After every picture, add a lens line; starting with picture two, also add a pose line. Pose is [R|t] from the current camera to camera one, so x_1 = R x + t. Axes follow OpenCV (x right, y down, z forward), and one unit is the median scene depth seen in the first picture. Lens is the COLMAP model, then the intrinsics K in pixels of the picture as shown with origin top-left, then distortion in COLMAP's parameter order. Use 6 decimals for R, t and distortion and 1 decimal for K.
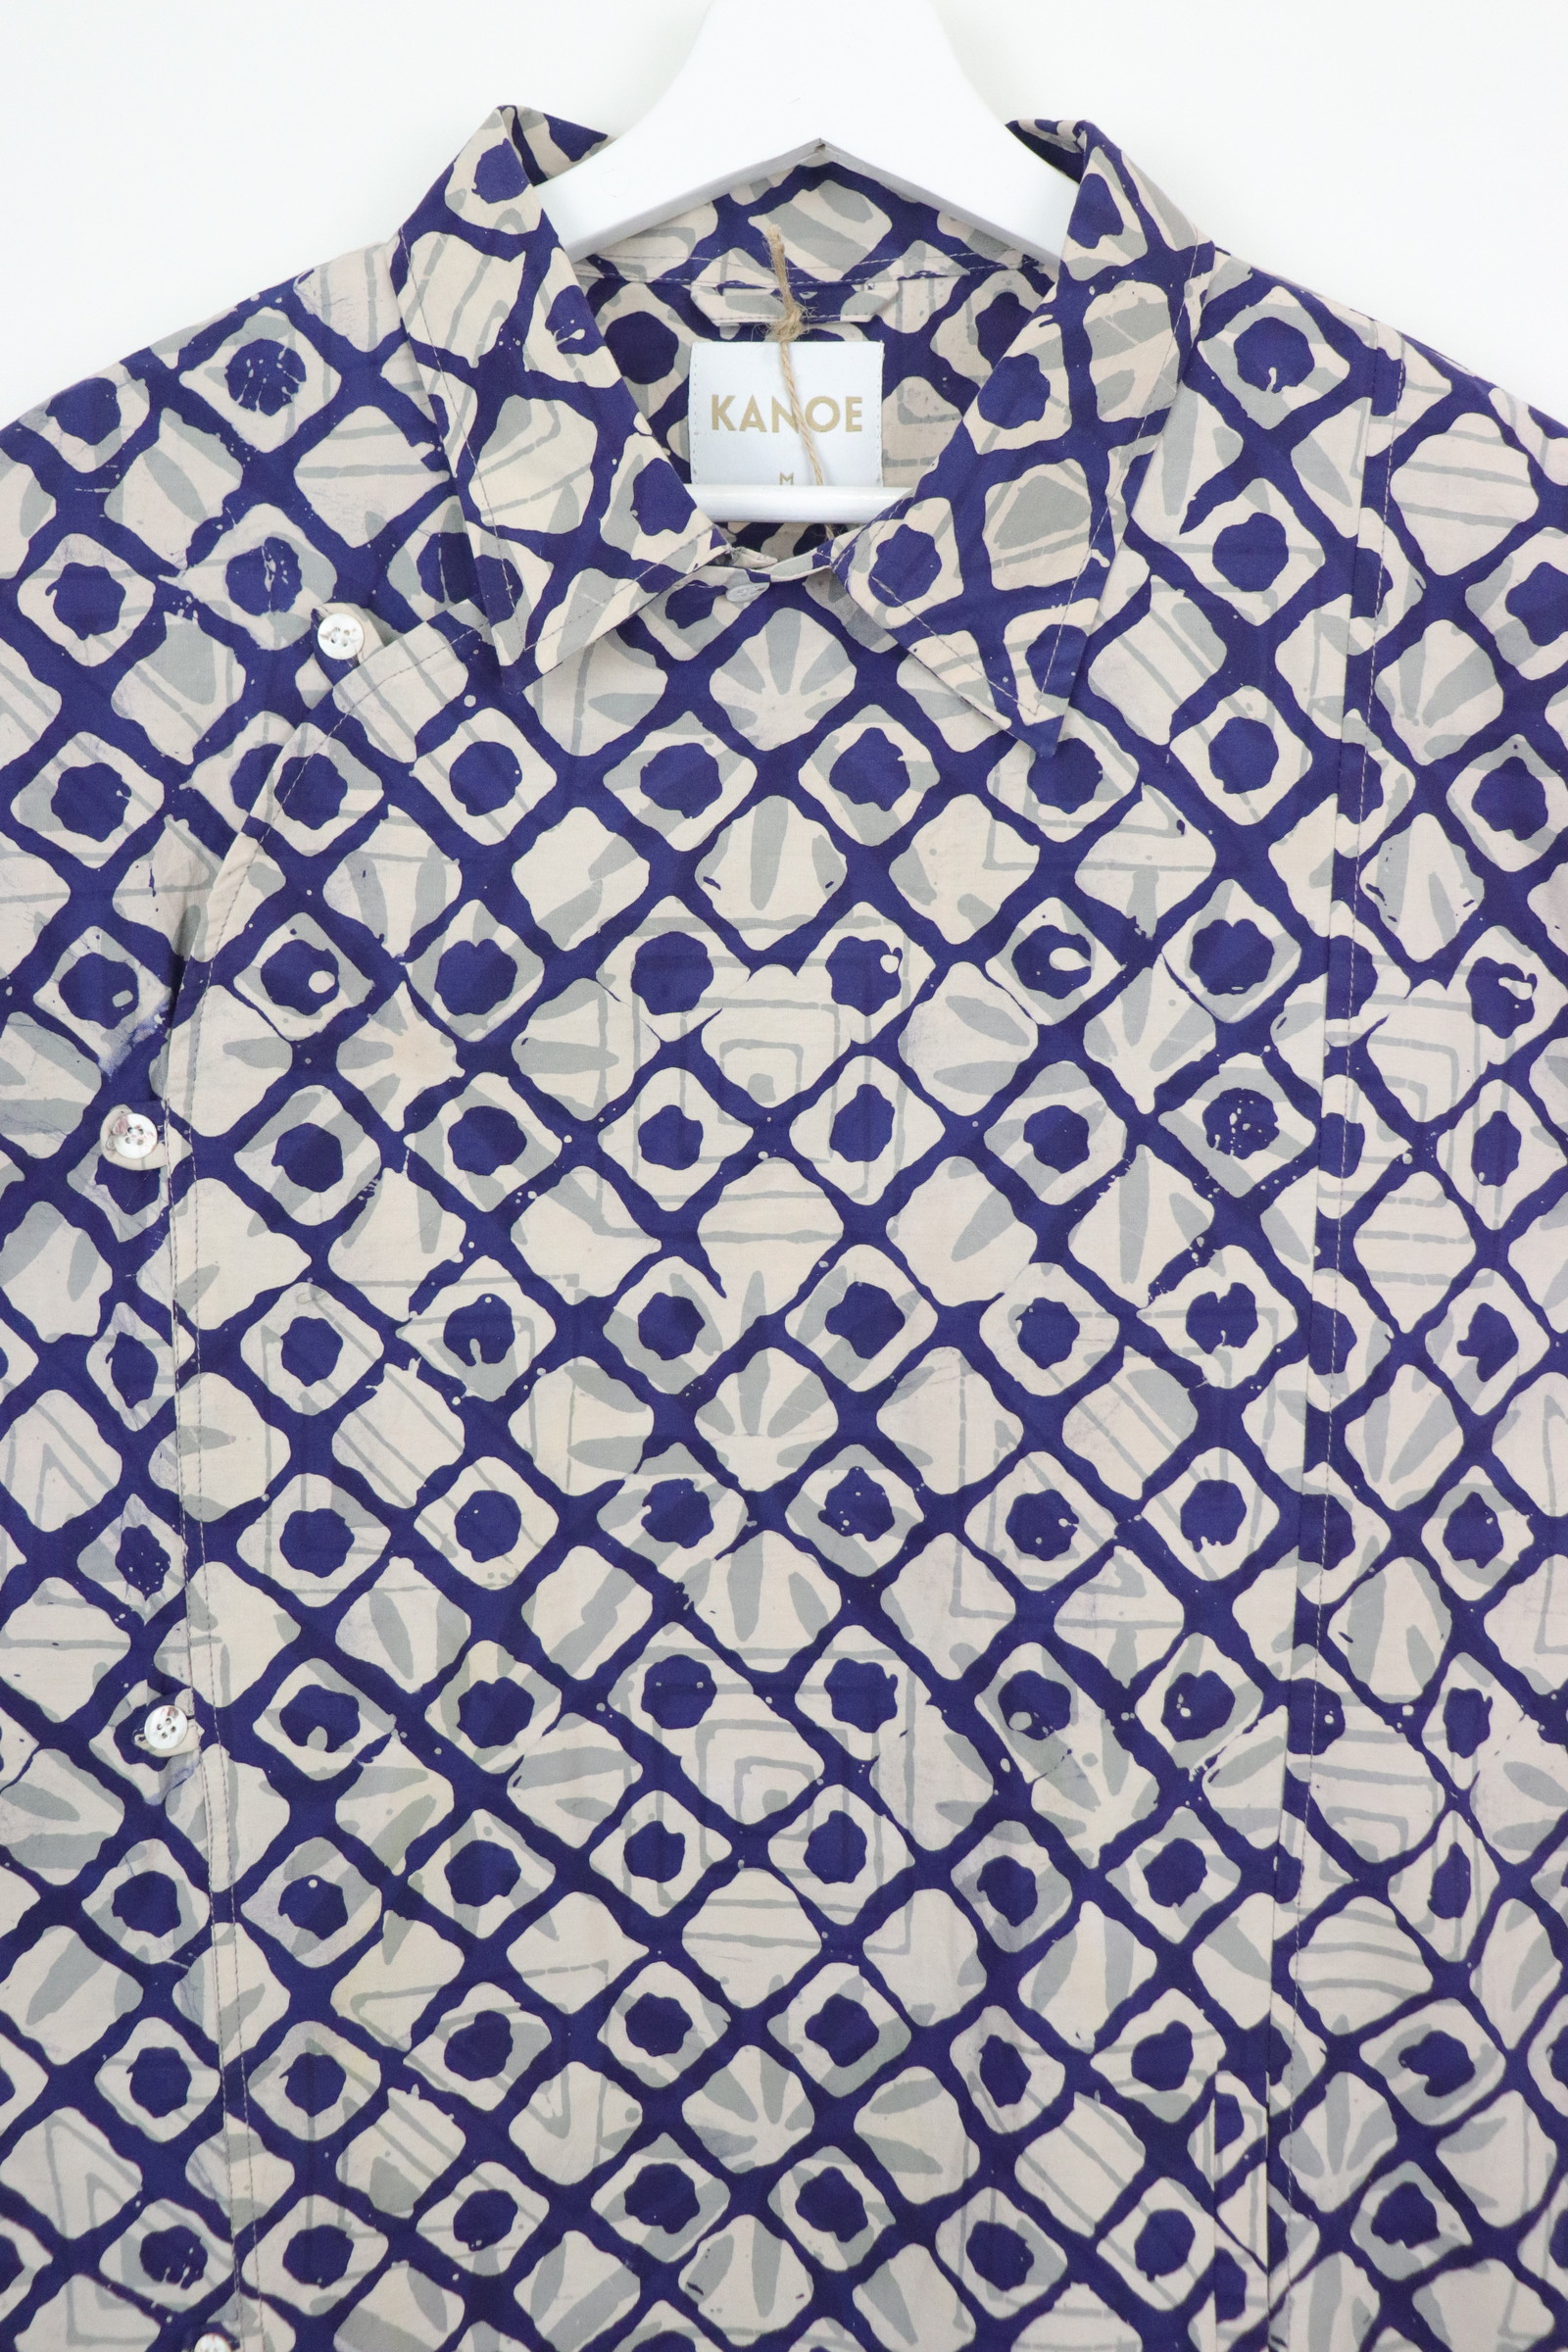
lens RADIAL K [[2142.5, 0, 779.4], [0, 2142.5, 1175.2], [0, 0, 1]] dist [-0.092755, 0.000000]
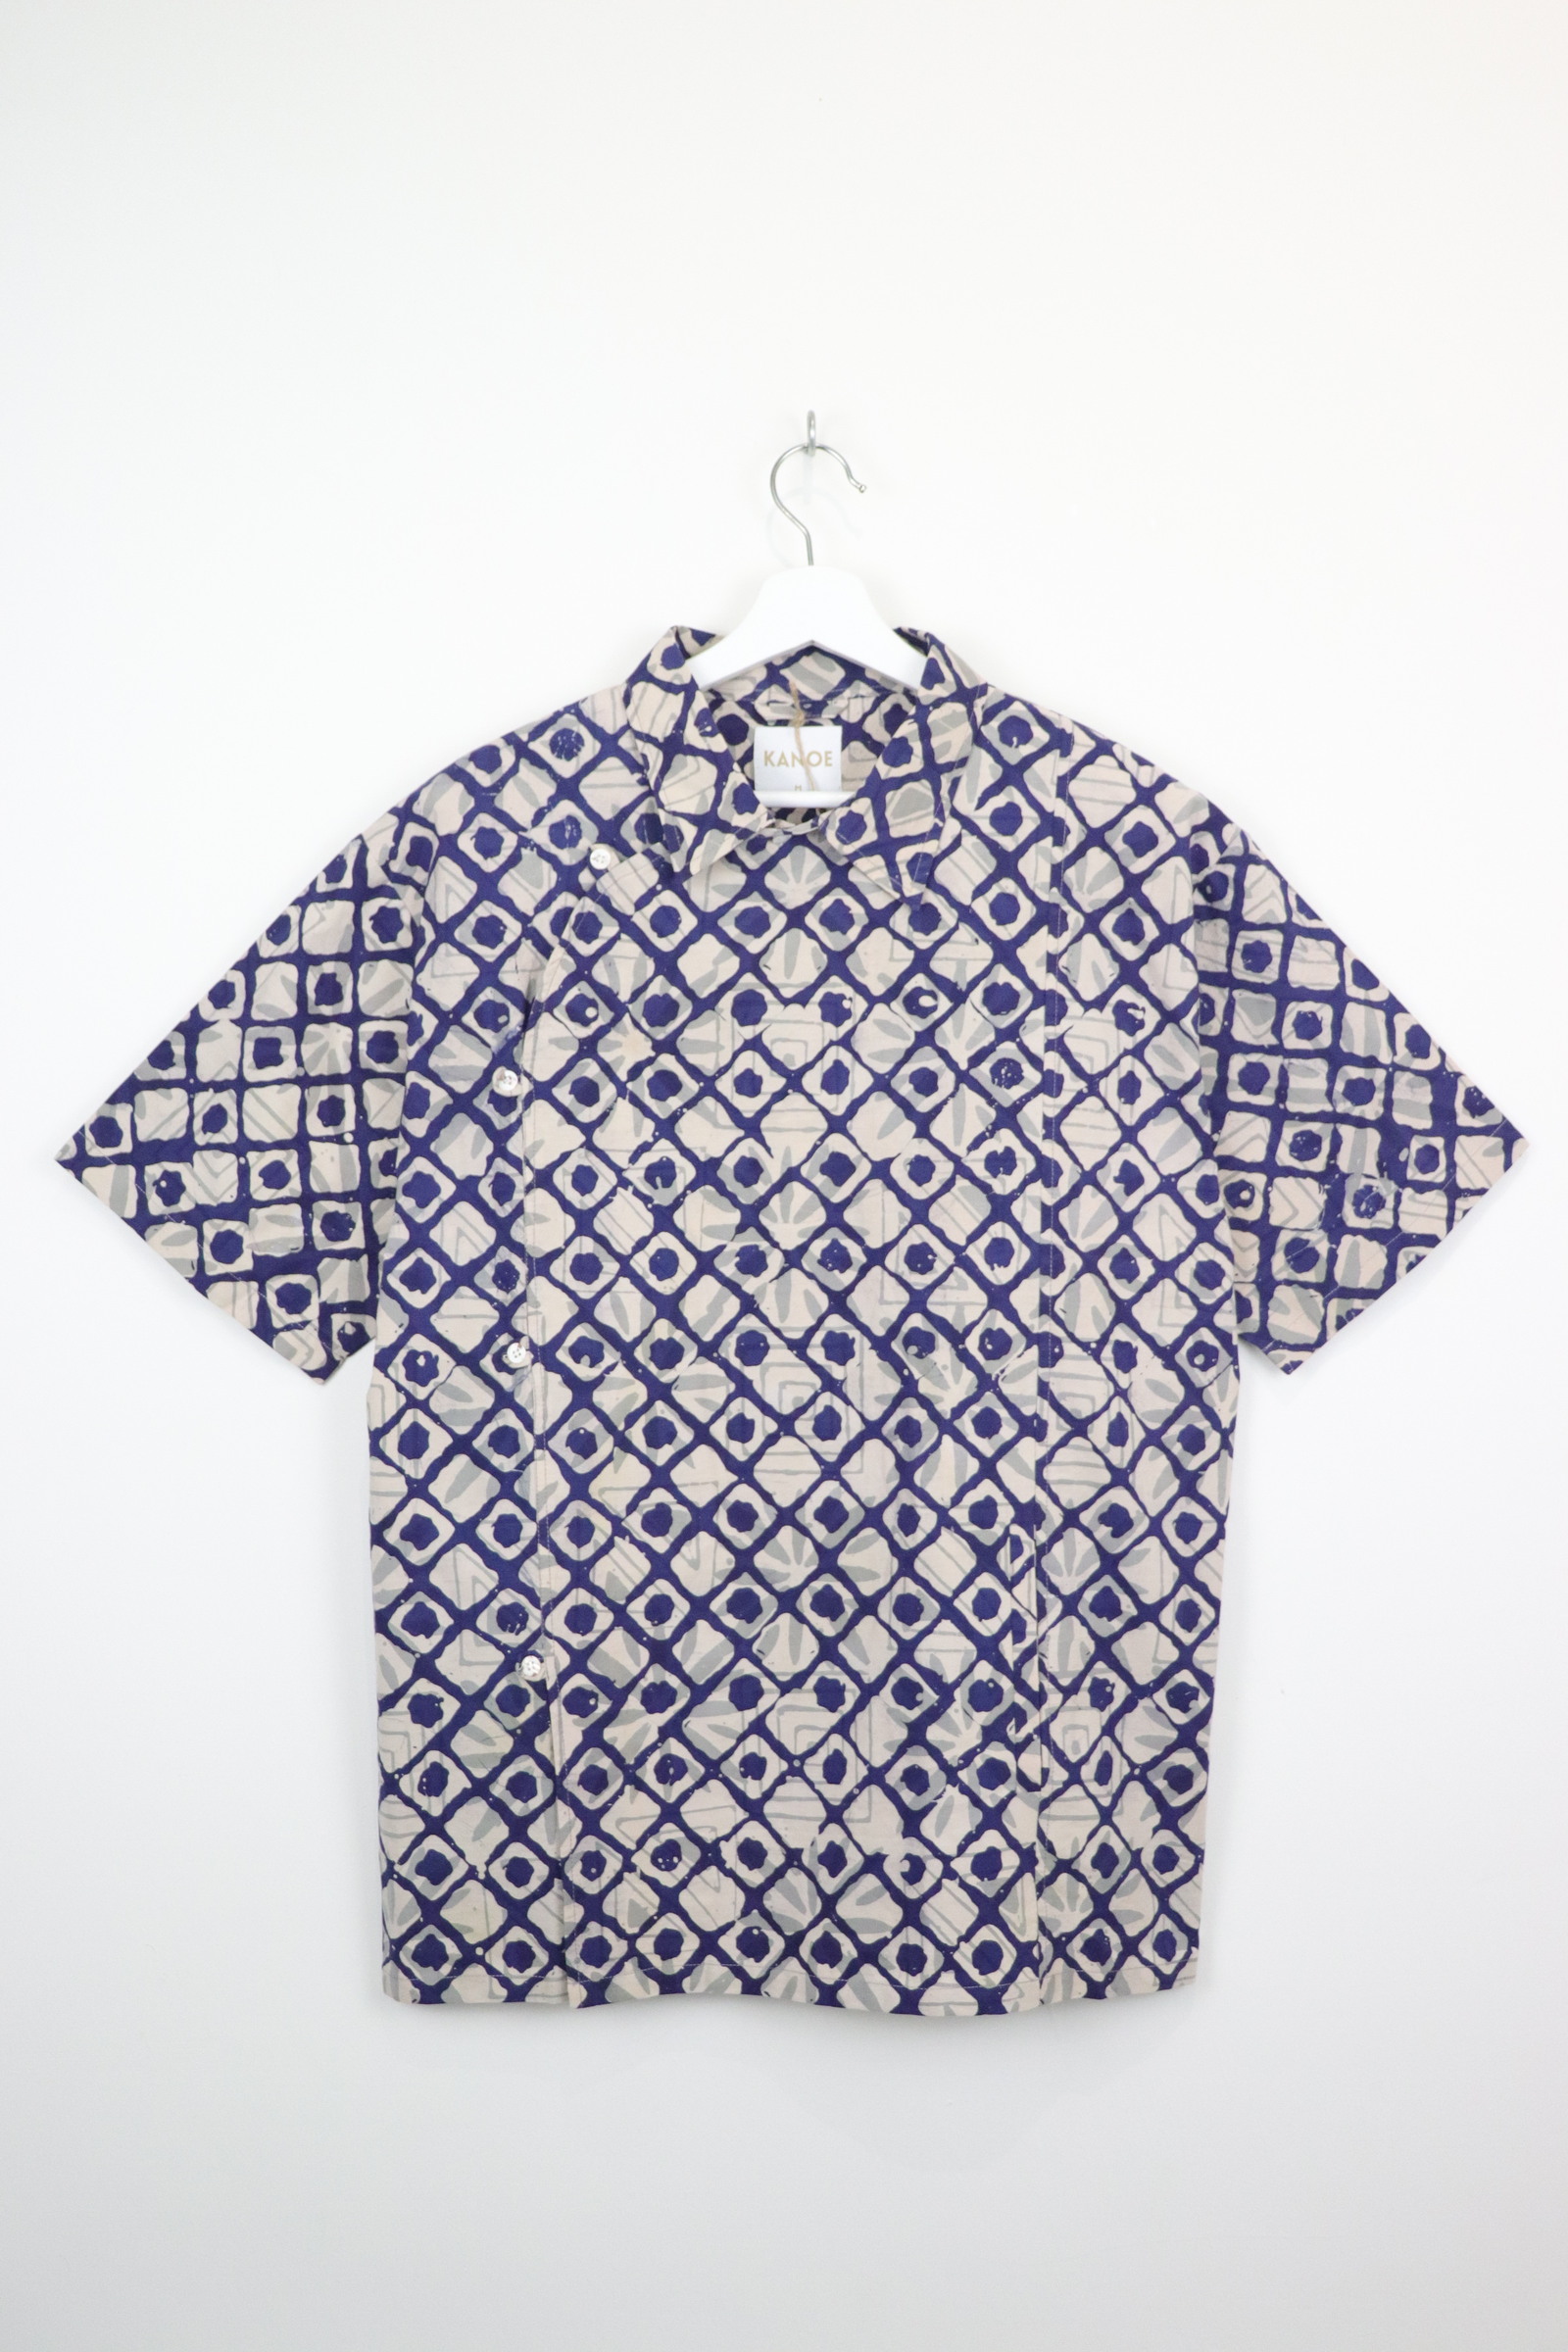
lens RADIAL K [[2142.5, 0, 782.7], [0, 2142.5, 1178.1], [0, 0, 1]] dist [-0.092755, 0.000000]
pose [[0.999932, -0.008016, 0.008525, -0.035247], [0.008799, 0.995325, -0.096177, 0.292905], [-0.007714, 0.096245, 0.995328, -1.185203]]
